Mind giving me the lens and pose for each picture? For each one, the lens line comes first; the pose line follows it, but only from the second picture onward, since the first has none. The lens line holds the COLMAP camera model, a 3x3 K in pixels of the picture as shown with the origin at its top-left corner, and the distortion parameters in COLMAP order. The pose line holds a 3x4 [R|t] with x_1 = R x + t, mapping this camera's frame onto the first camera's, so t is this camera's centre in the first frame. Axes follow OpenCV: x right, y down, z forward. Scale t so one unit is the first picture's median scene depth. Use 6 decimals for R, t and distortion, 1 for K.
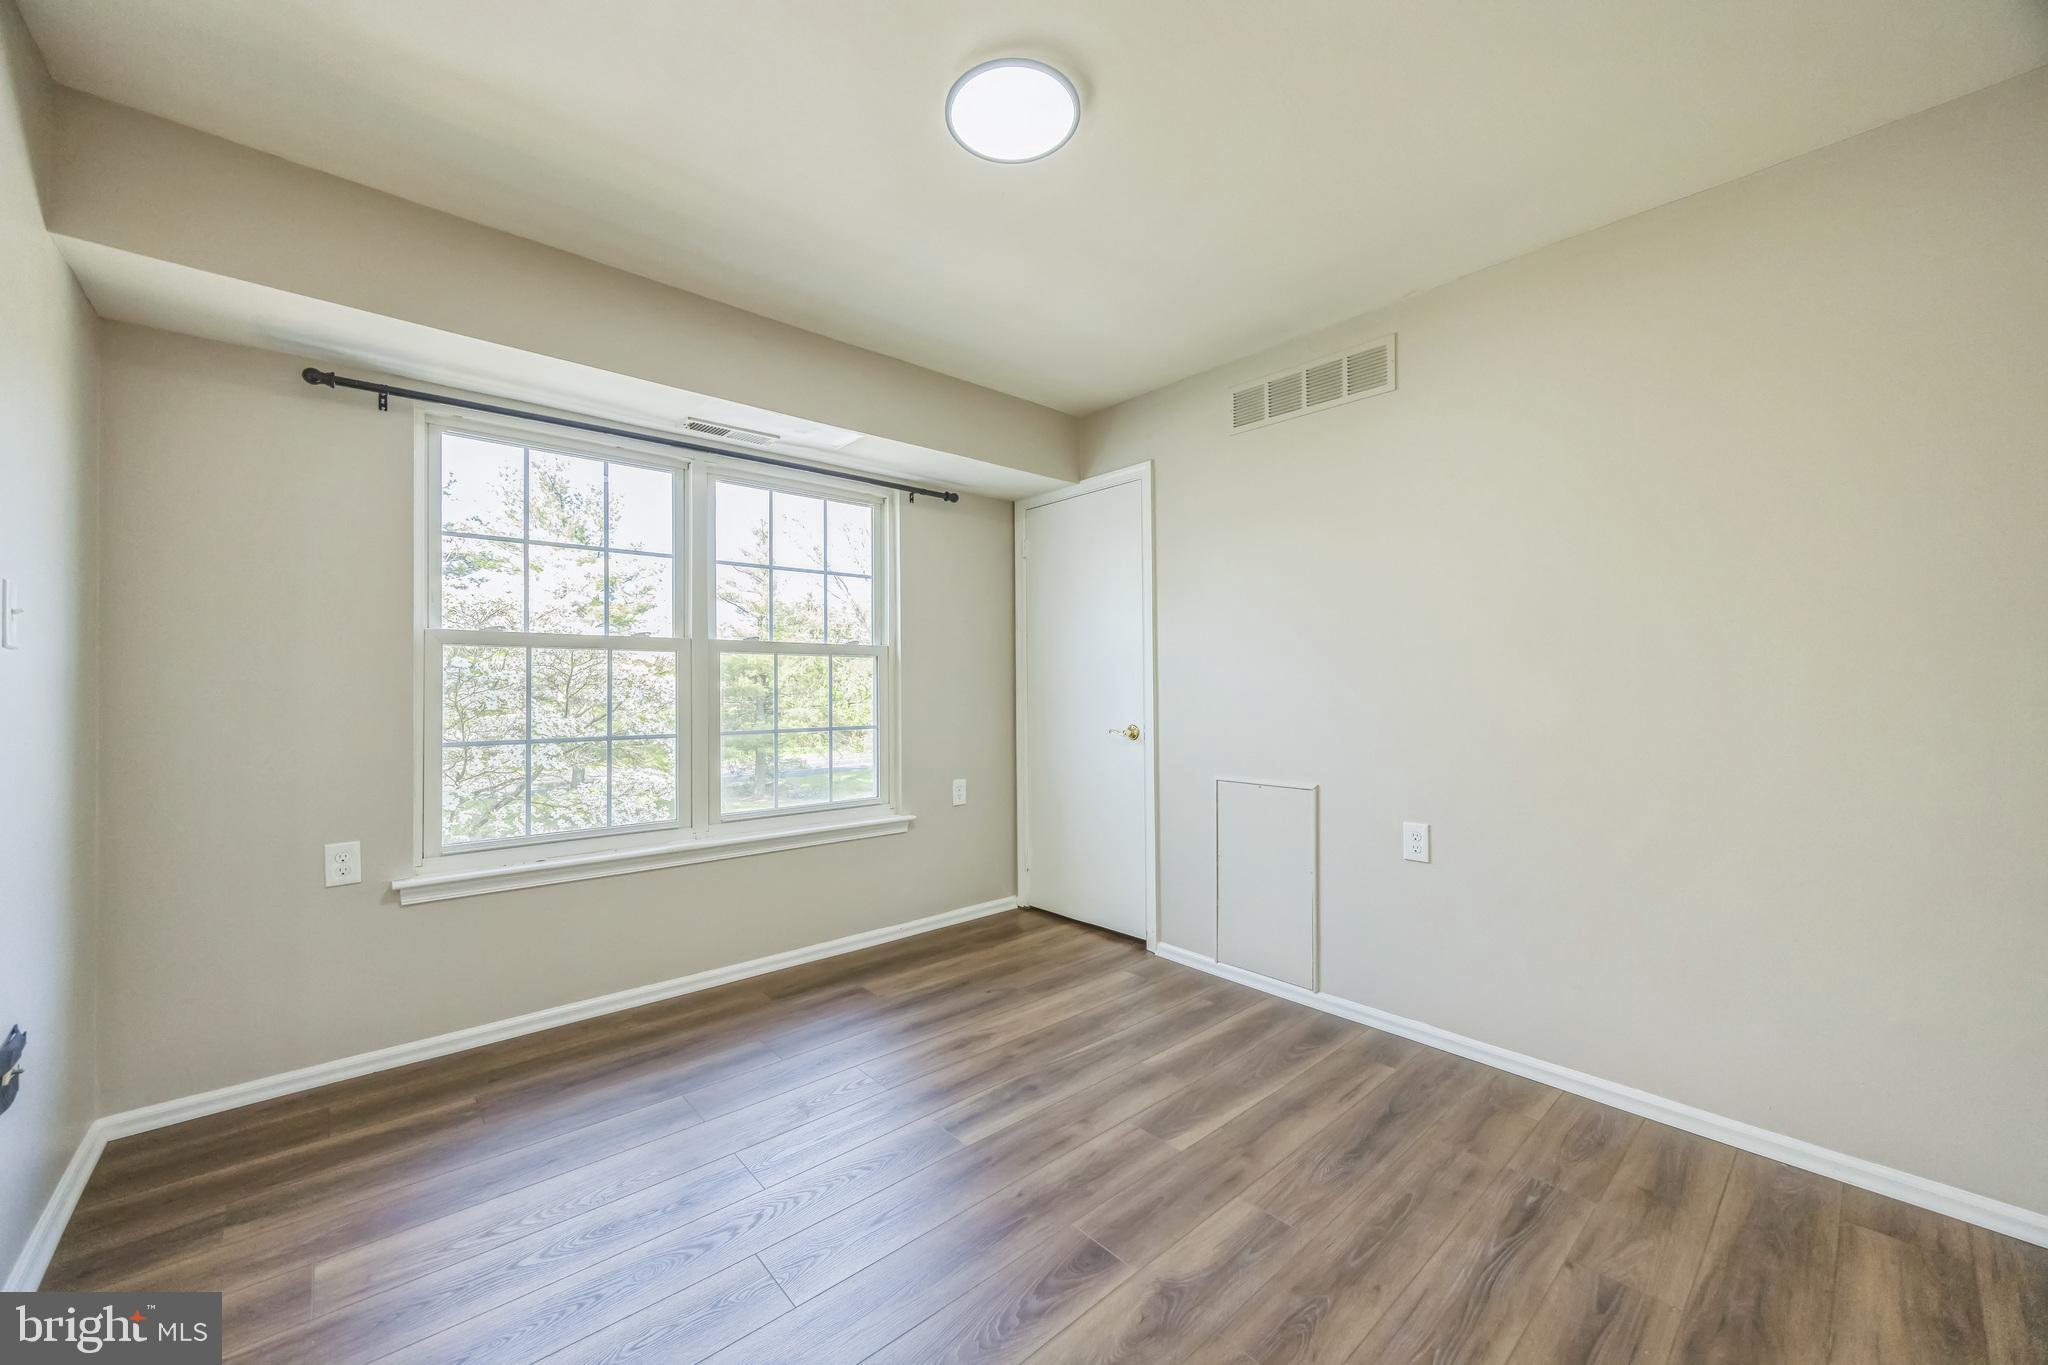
lens RADIAL K [[774.8, 0, 1025.5], [0, 774.8, 673.6], [0, 0, 1]] dist [-0.002809, 0.000465]
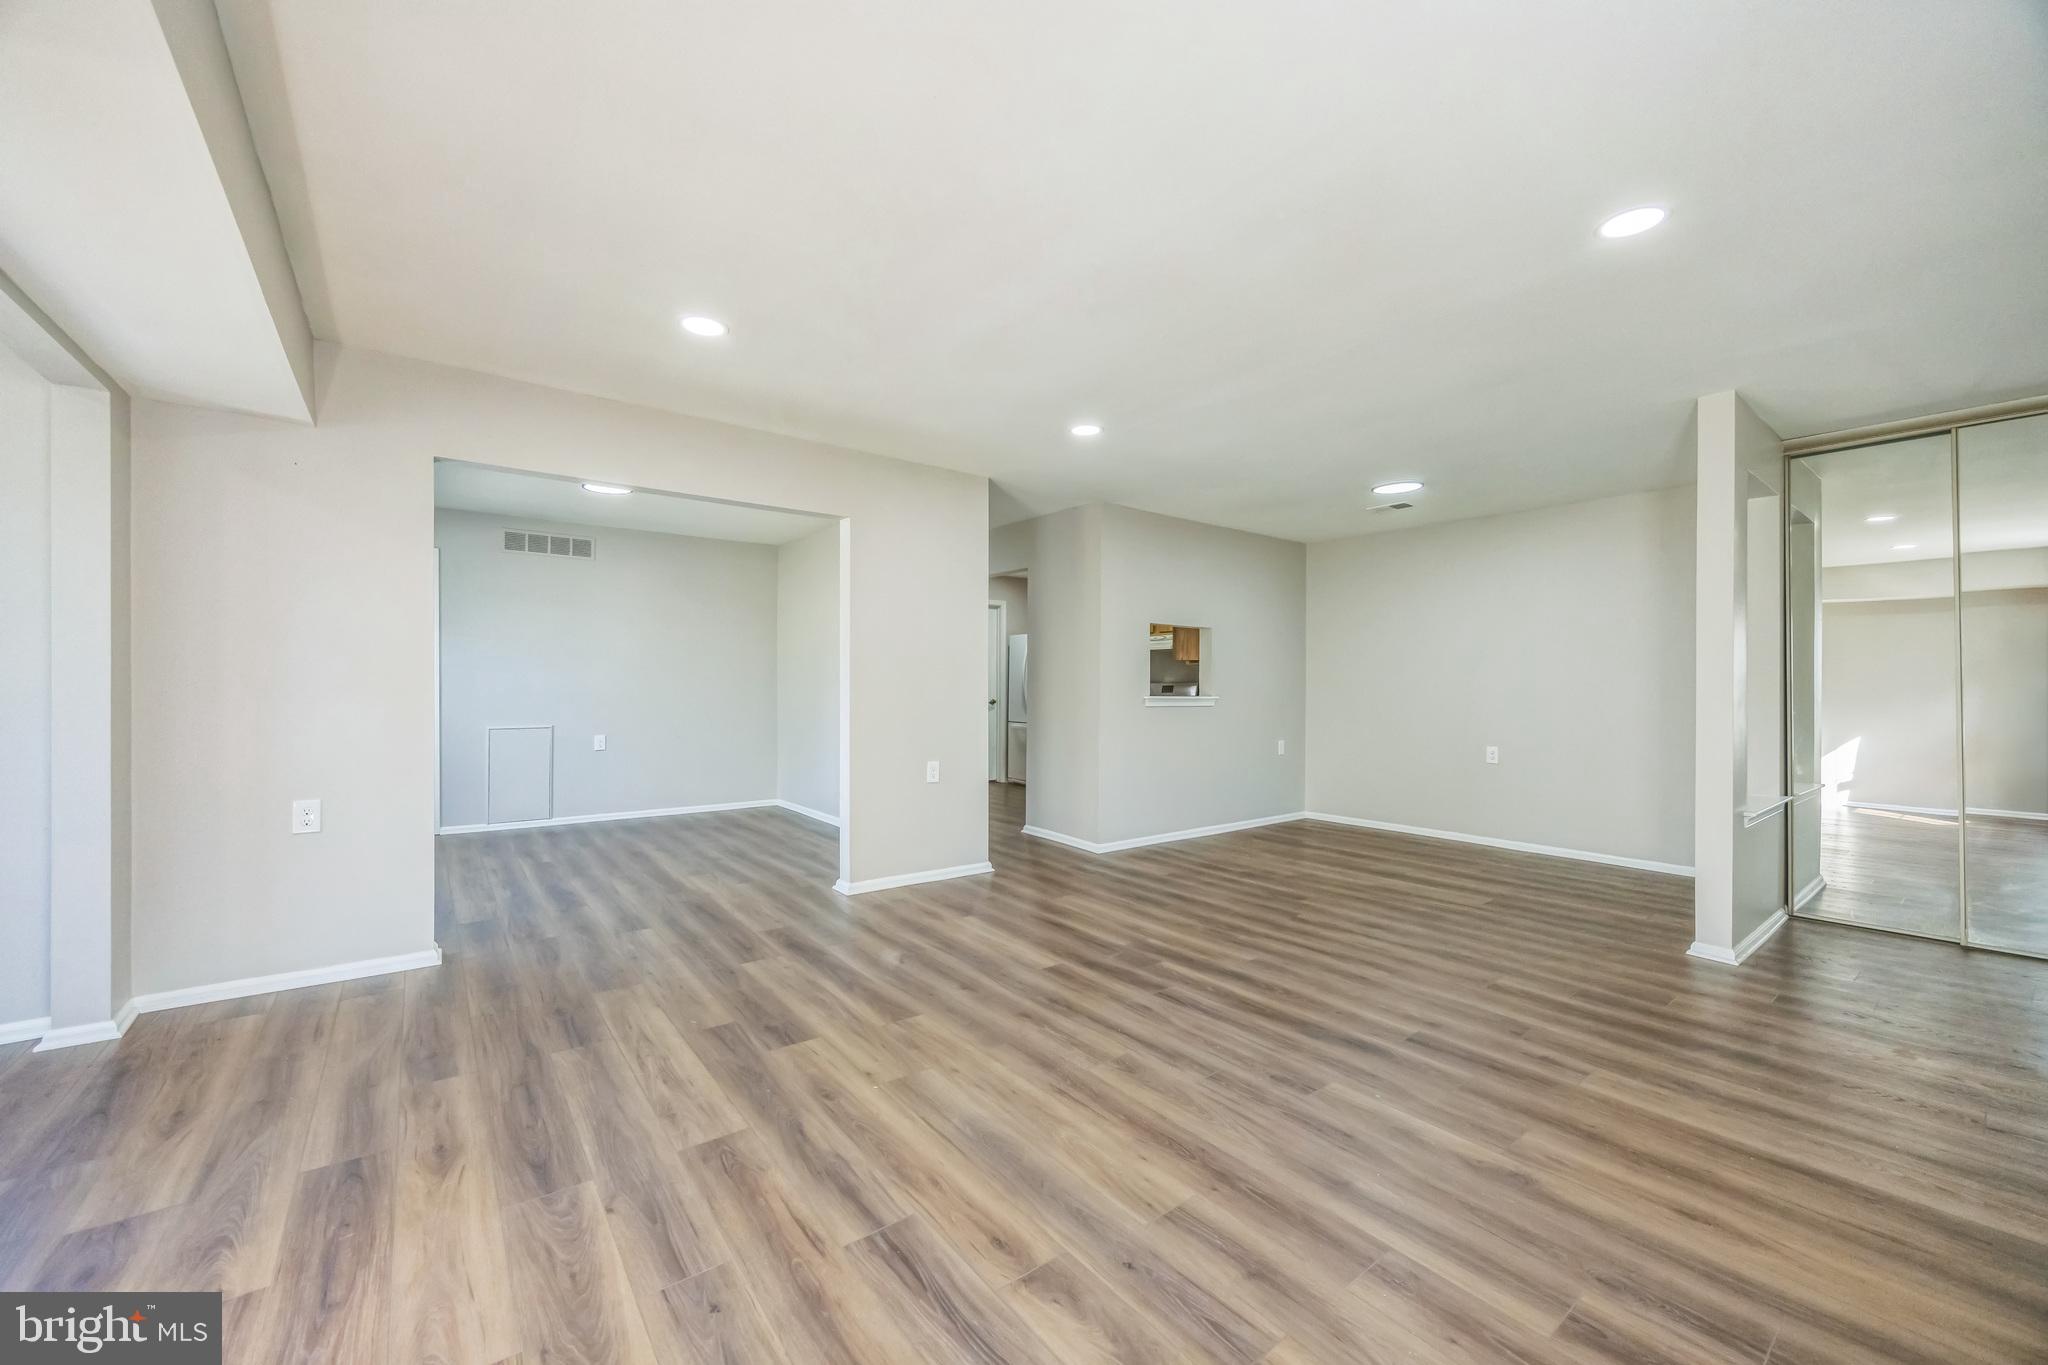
lens RADIAL K [[774.8, 0, 1014.7], [0, 774.8, 684.0], [0, 0, 1]] dist [-0.002809, 0.000465]
pose [[0.083568, 0.009933, 0.996453, -1.441533], [-0.018099, 0.999801, -0.008449, 0.015868], [-0.996338, -0.017329, 0.083731, -0.416869]]
